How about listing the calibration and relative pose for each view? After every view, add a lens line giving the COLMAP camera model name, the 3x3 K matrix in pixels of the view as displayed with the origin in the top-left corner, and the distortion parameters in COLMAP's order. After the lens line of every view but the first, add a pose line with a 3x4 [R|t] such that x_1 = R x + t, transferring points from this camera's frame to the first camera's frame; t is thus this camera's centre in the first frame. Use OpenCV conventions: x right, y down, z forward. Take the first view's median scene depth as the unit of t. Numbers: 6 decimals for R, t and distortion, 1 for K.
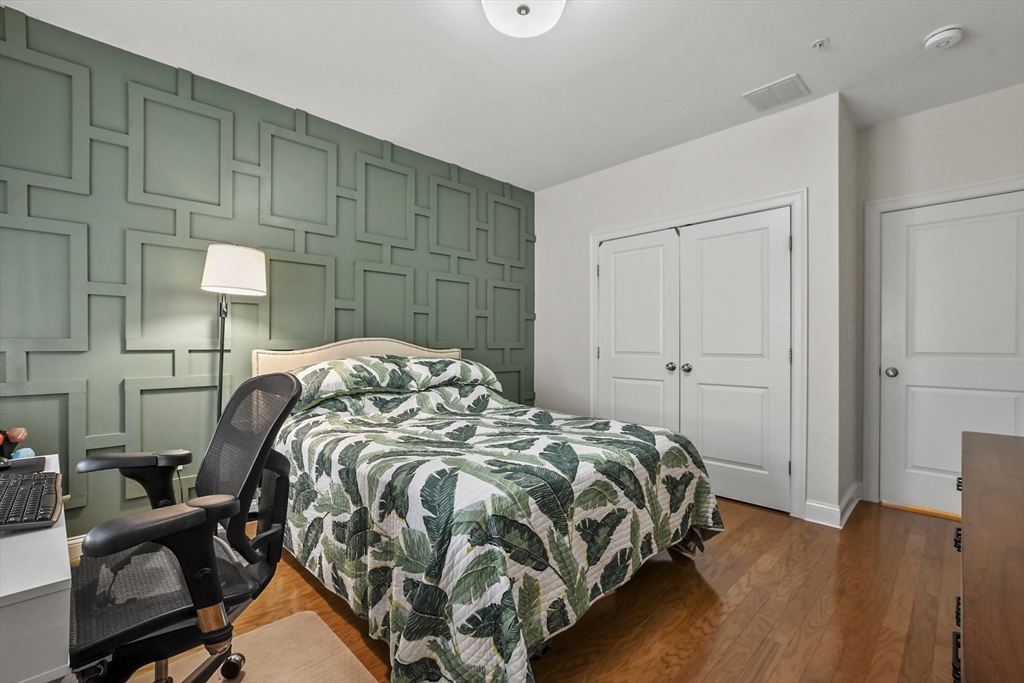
lens RADIAL K [[447.9, 0, 506.1], [0, 447.9, 342.3], [0, 0, 1]] dist [-0.006974, 0.000460]
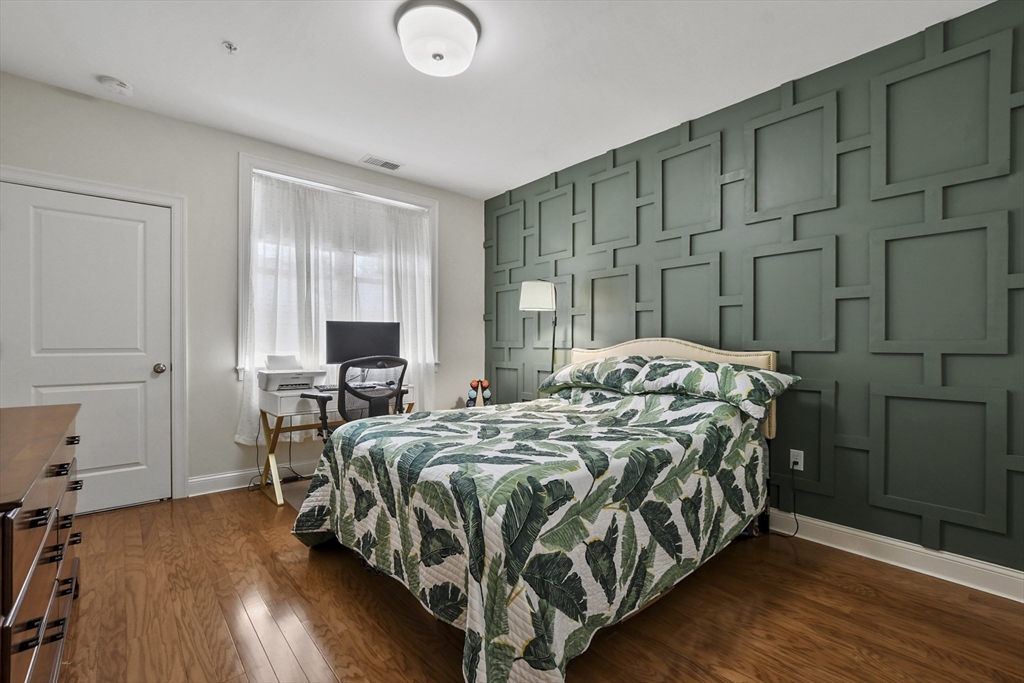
lens RADIAL K [[453.9, 0, 509.6], [0, 453.9, 340.2], [0, 0, 1]] dist [-0.008056, 0.000306]
pose [[-0.071129, -0.007846, -0.997436, 0.940053], [0.007996, 0.999932, -0.008436, 0.002292], [0.997435, -0.008575, -0.071062, 0.982720]]
